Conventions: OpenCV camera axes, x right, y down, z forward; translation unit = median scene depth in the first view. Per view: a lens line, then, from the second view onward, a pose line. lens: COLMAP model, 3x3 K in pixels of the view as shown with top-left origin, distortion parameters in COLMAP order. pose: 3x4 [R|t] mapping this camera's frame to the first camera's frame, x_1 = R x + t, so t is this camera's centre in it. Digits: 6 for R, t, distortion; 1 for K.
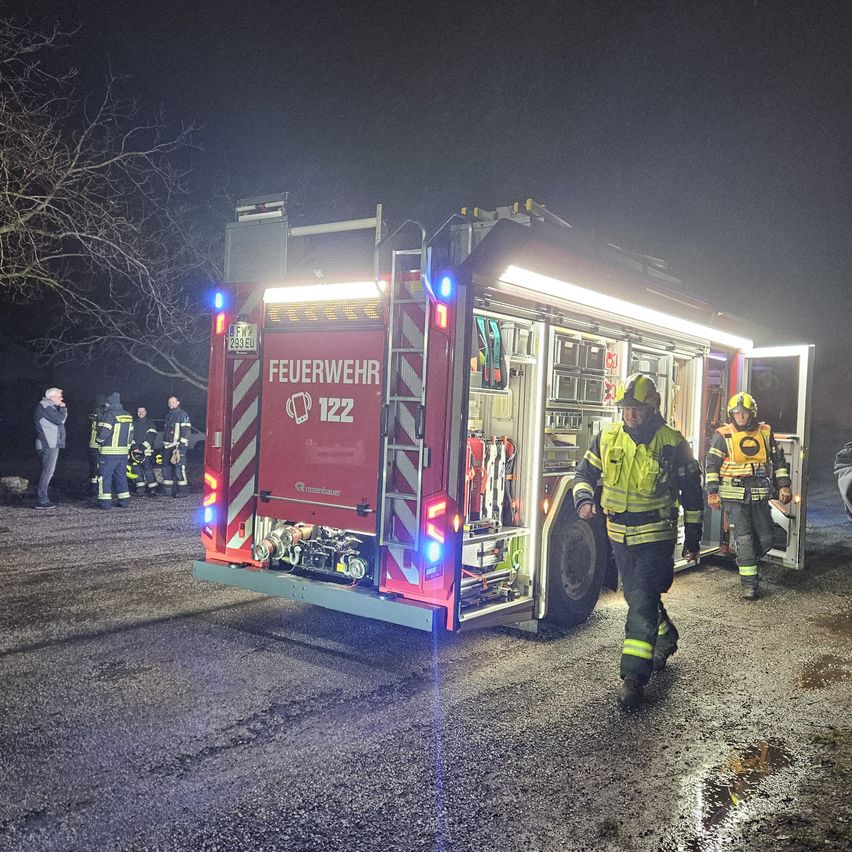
lens RADIAL K [[880.3, 0, 426.4], [0, 880.3, 418.6], [0, 0, 1]] dist [0.036463, 0.000000]
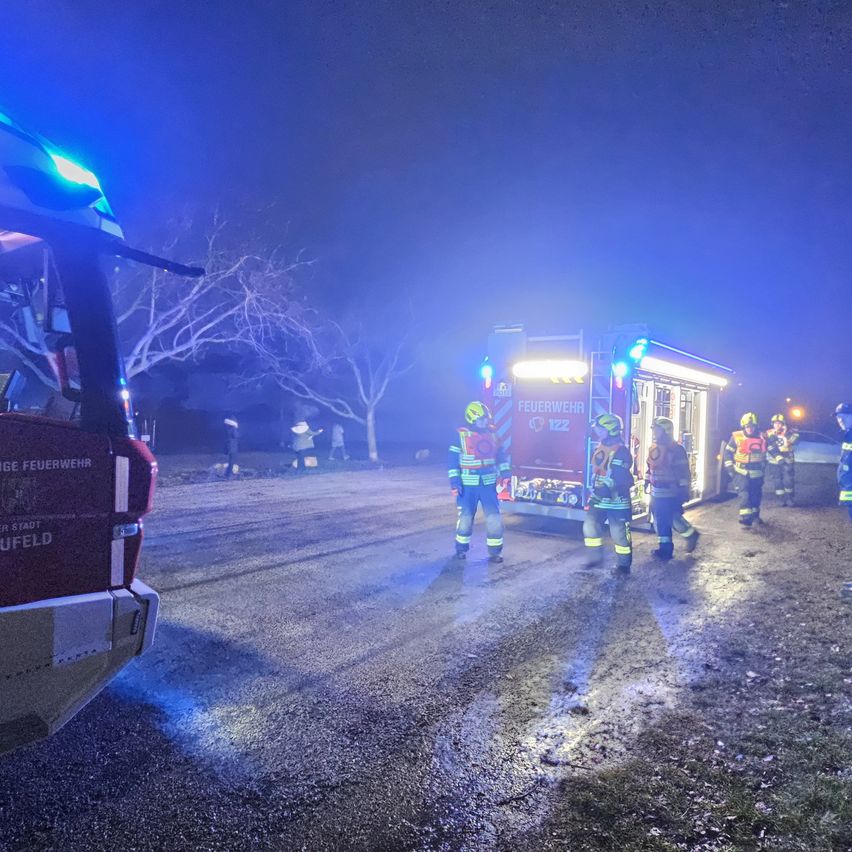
lens RADIAL K [[597.9, 0, 425.4], [0, 597.9, 433.6], [0, 0, 1]] dist [-0.002373, -0.000189]
pose [[0.999782, -0.016405, -0.012935, -0.386766], [0.016700, 0.999595, 0.023033, -0.026505], [0.012552, -0.023244, 0.999651, -0.419071]]
